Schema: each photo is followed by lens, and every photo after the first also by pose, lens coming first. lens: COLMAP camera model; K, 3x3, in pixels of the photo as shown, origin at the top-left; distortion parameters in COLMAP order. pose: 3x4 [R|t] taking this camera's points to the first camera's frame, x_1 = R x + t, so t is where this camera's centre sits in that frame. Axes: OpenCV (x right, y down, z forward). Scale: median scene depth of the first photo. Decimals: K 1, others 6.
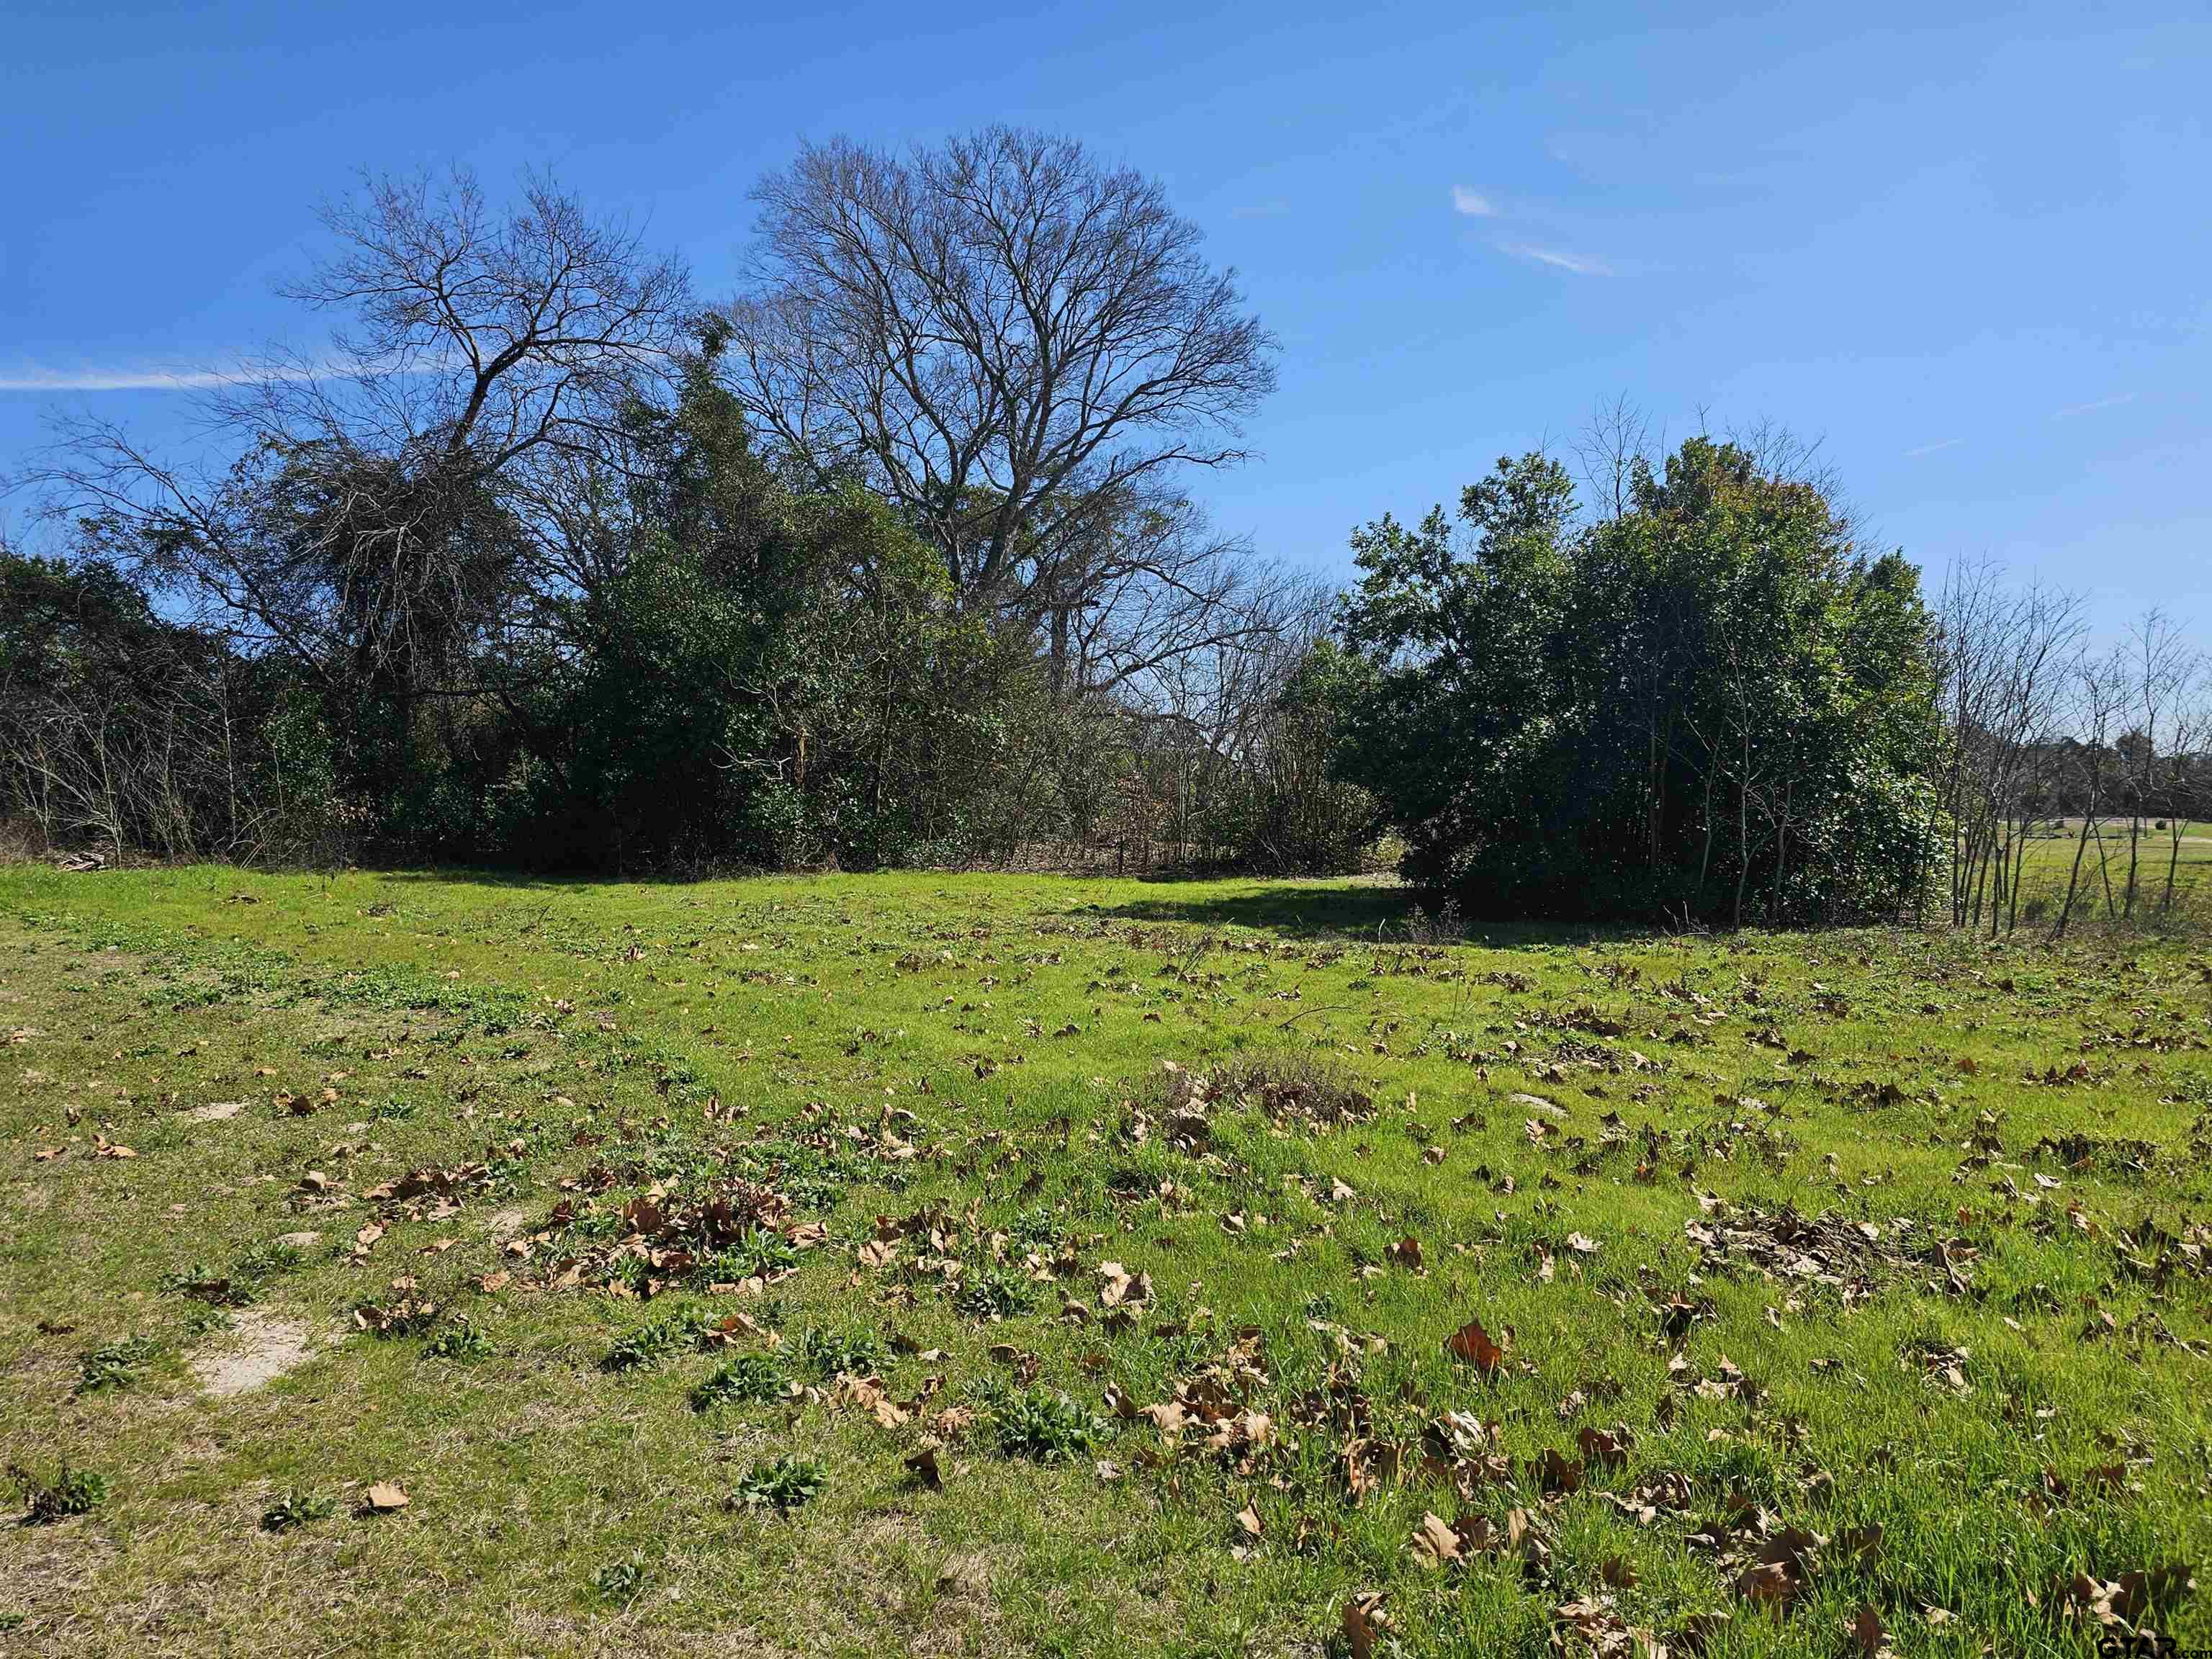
lens RADIAL K [[1491.4, 0, 1071.3], [0, 1491.4, 831.4], [0, 0, 1]] dist [0.071726, -0.070228]
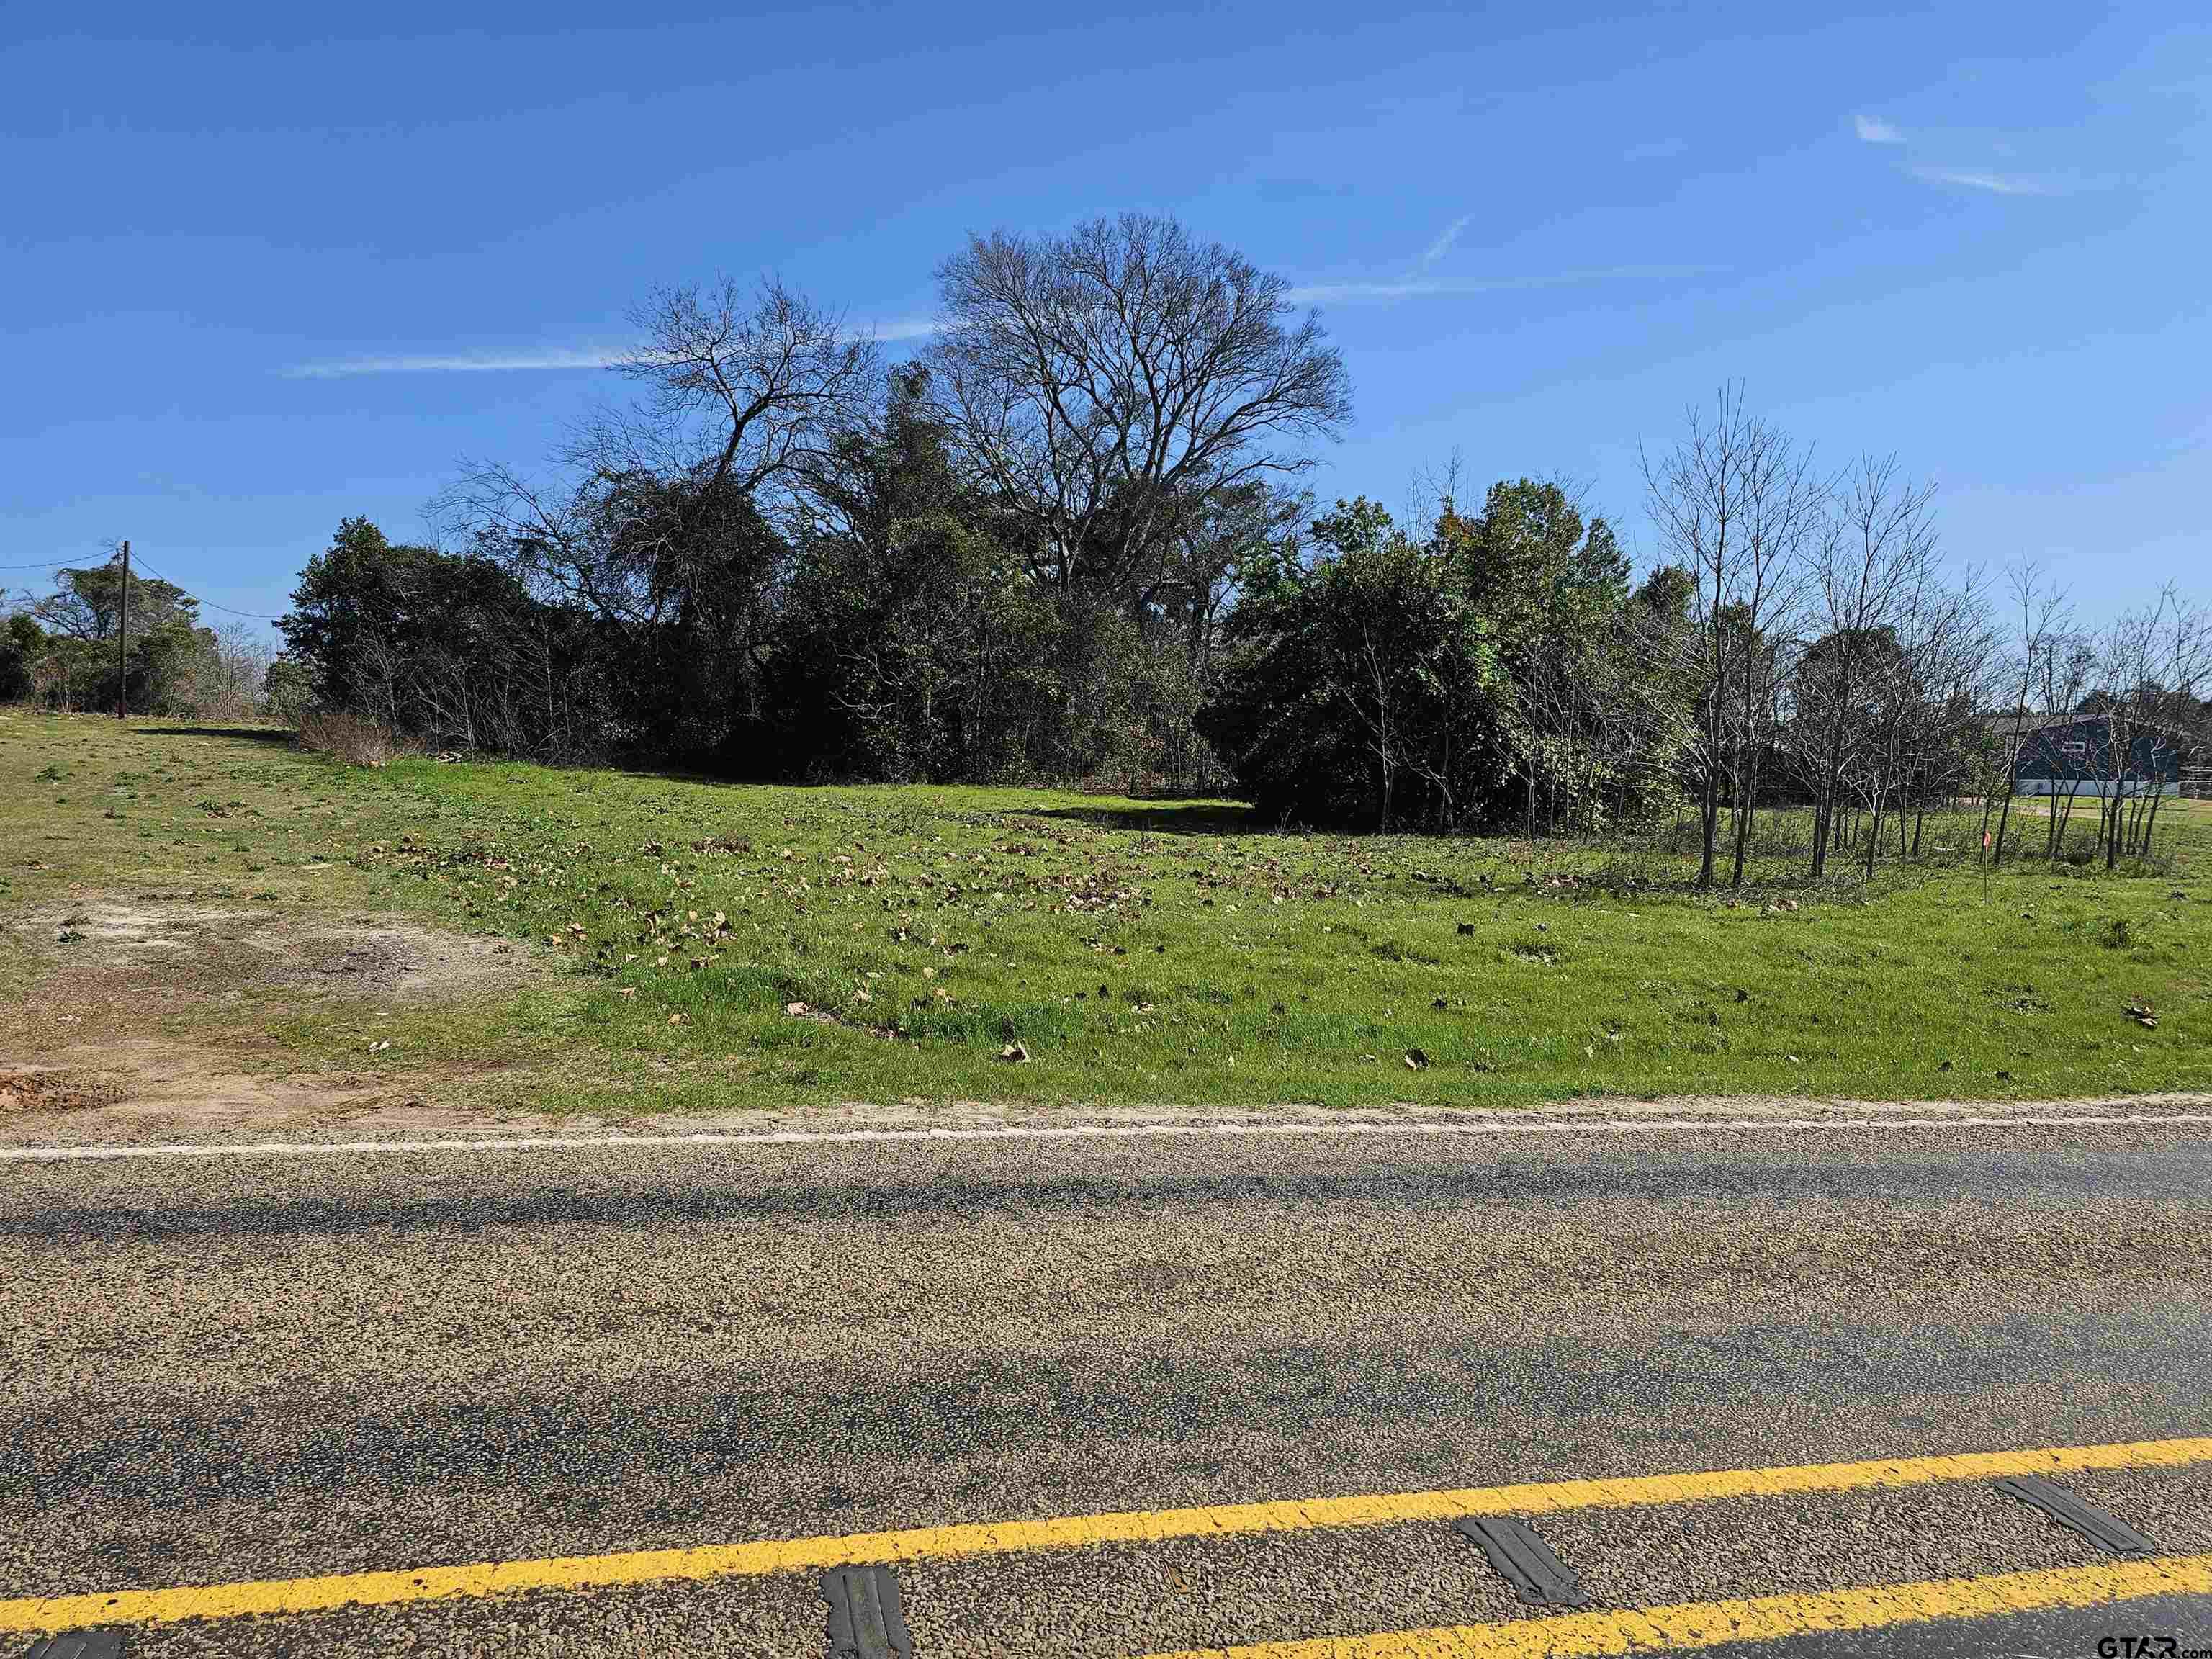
lens RADIAL K [[1476.3, 0, 1110.7], [0, 1476.3, 817.8], [0, 0, 1]] dist [0.066389, -0.063240]
pose [[0.972335, 0.040674, -0.230023, 0.397338], [-0.033472, 0.998822, 0.035128, 0.004085], [0.231181, -0.026457, 0.972551, -0.381234]]
